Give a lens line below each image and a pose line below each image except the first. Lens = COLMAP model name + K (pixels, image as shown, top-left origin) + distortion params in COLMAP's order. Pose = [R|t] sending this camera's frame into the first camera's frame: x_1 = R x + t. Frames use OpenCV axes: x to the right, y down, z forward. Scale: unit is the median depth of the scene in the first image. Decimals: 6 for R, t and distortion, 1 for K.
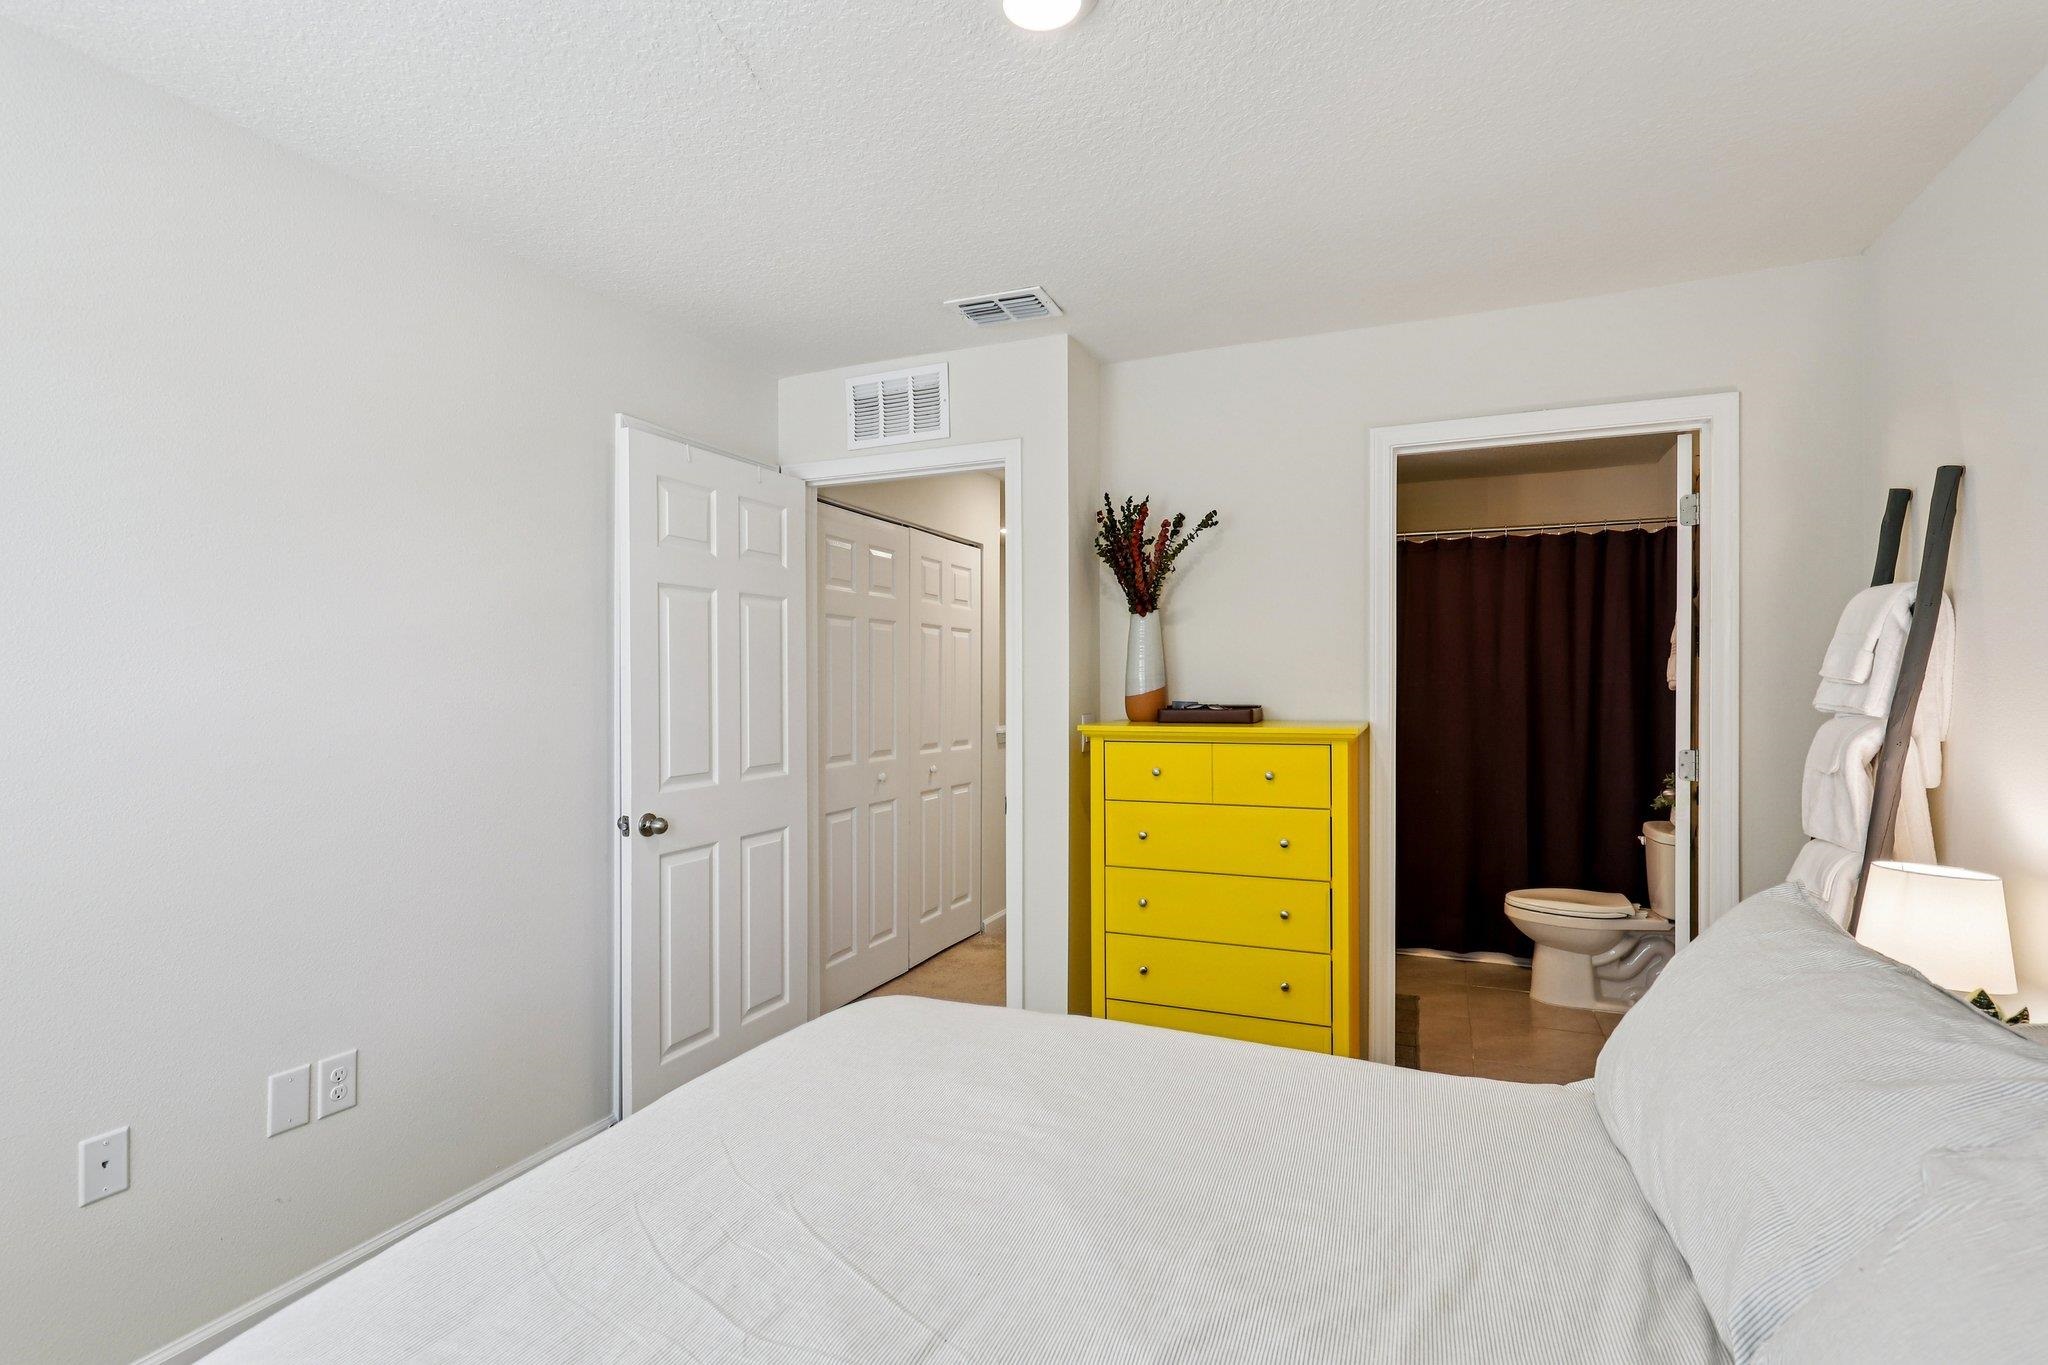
lens RADIAL K [[922.7, 0, 1032.3], [0, 922.7, 694.8], [0, 0, 1]] dist [0.000057, 0.000263]
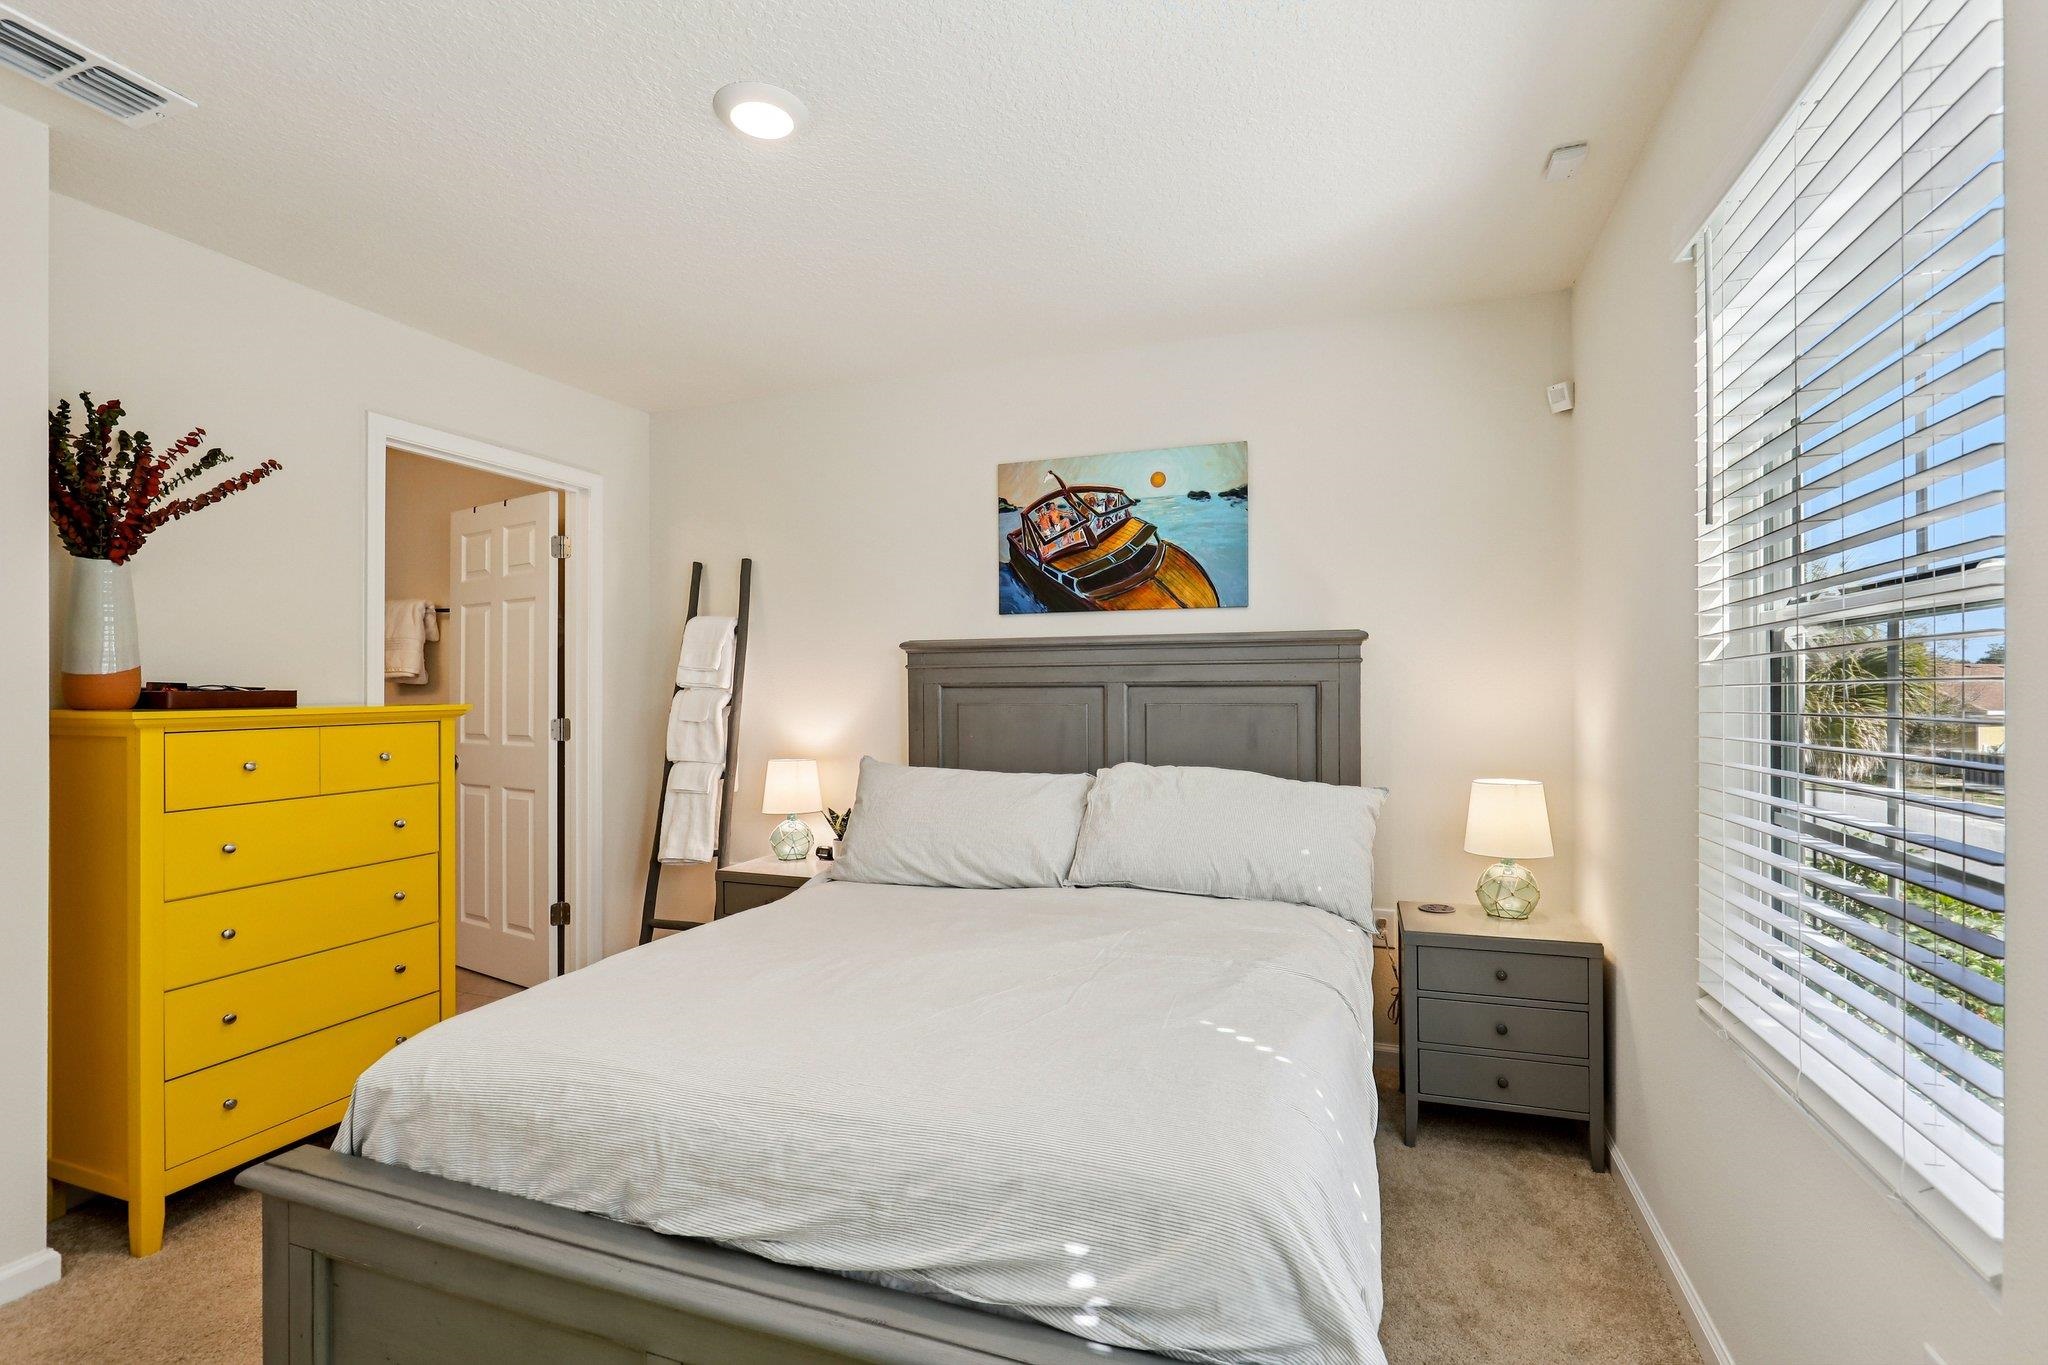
lens RADIAL K [[922.7, 0, 1028.4], [0, 922.7, 683.9], [0, 0, 1]] dist [0.000057, 0.000263]
pose [[-0.063153, 0.002760, 0.998000, -0.994485], [0.005801, 0.999980, -0.002398, 0.022432], [-0.997987, 0.005638, -0.063168, 0.506902]]
